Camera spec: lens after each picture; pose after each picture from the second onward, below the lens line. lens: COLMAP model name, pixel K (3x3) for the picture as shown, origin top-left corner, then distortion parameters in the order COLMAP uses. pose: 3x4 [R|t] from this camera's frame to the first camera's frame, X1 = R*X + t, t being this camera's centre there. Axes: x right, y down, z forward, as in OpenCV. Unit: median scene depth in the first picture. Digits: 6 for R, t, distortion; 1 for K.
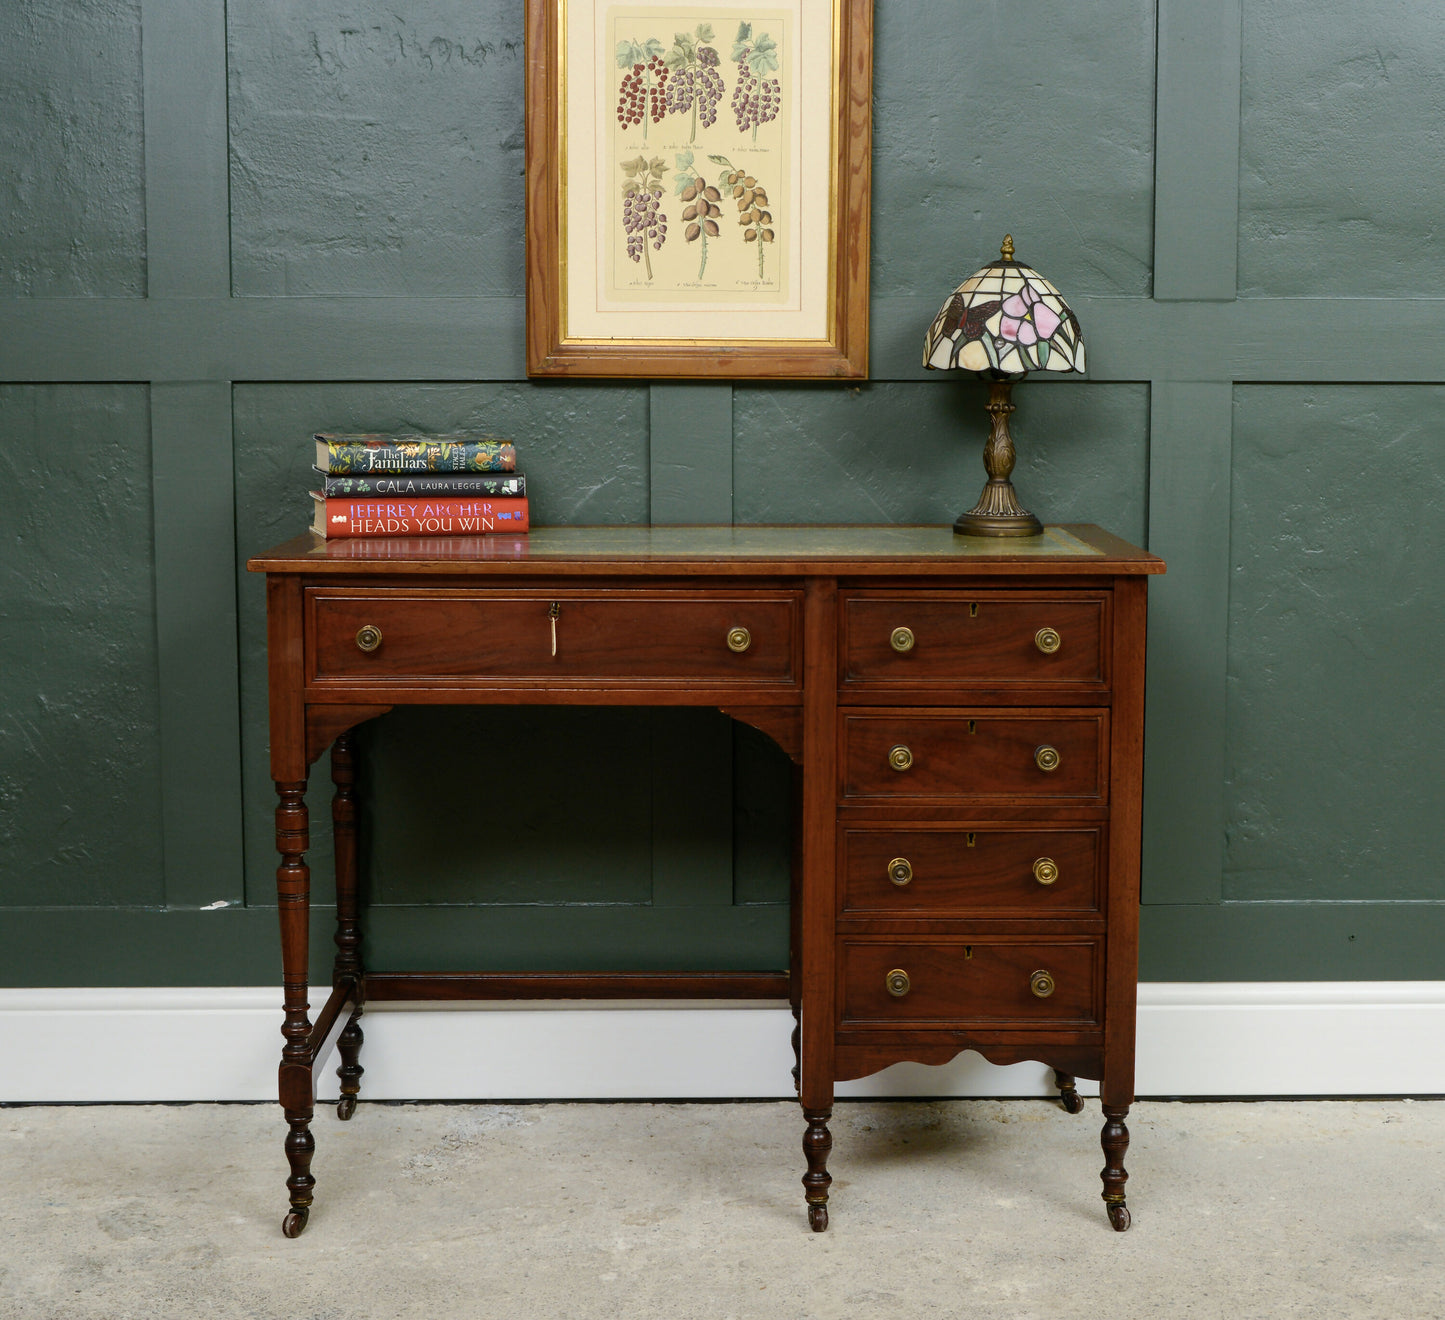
lens RADIAL K [[2506.5, 0, 758.4], [0, 2506.5, 656.1], [0, 0, 1]] dist [-0.035893, 0.114662]
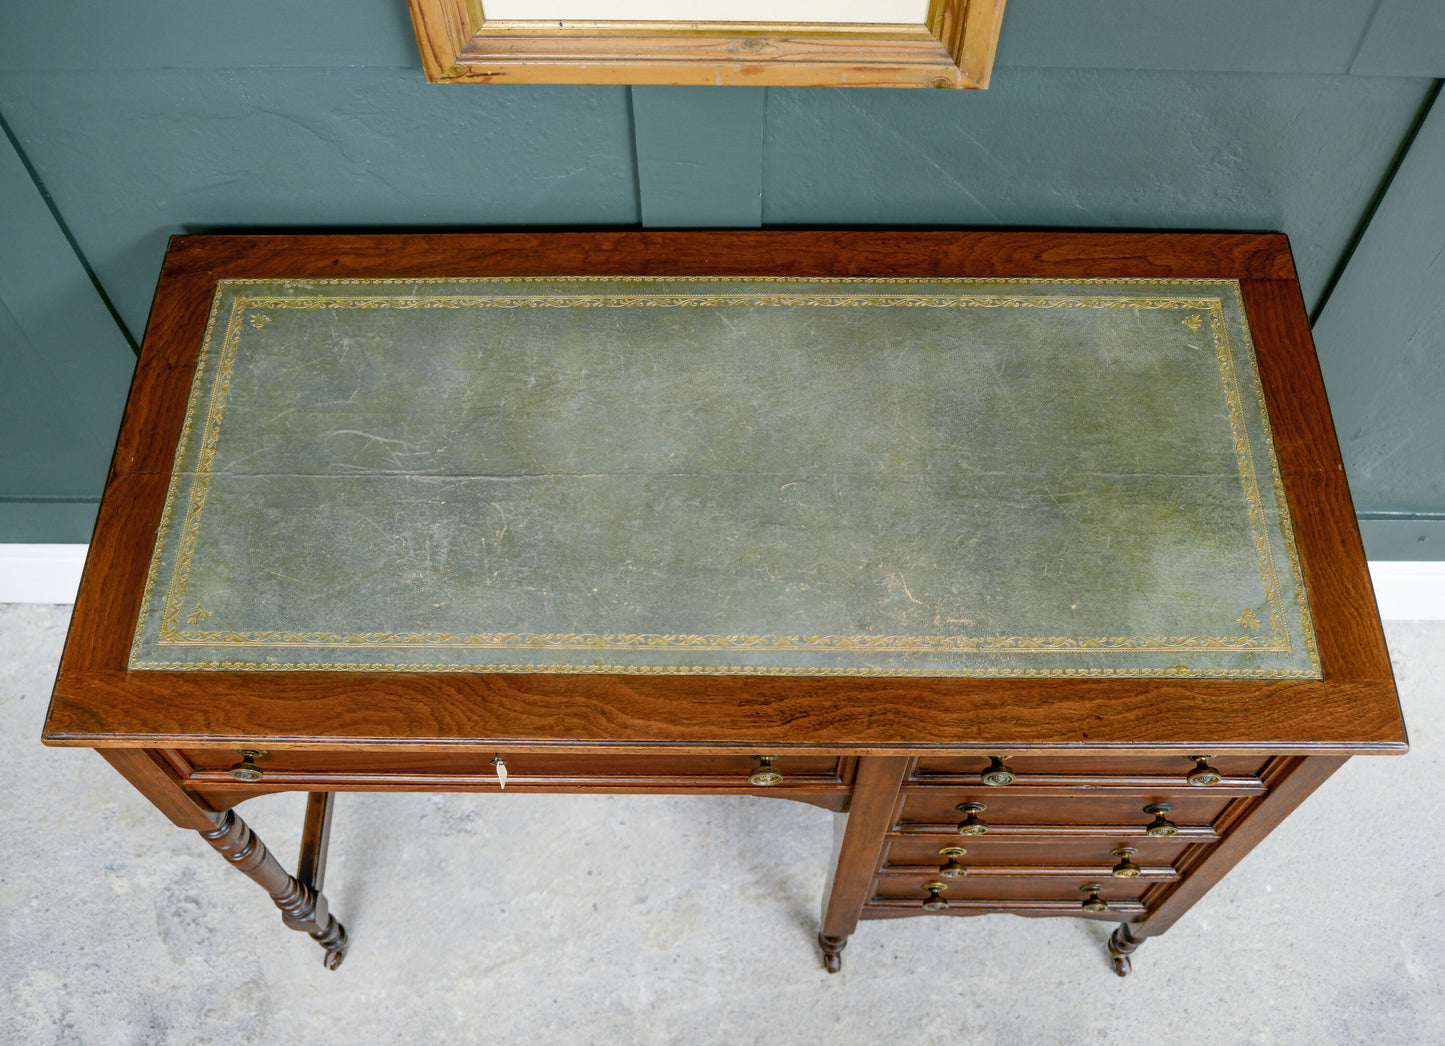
lens RADIAL K [[1443.7, 0, 713.2], [0, 1443.7, 521.7], [0, 0, 1]] dist [-0.118060, 0.103341]
pose [[0.999377, 0.020276, -0.028888, -0.011102], [0.010815, 0.603191, 0.797524, -0.337751], [0.033596, -0.797339, 0.602596, 0.739417]]
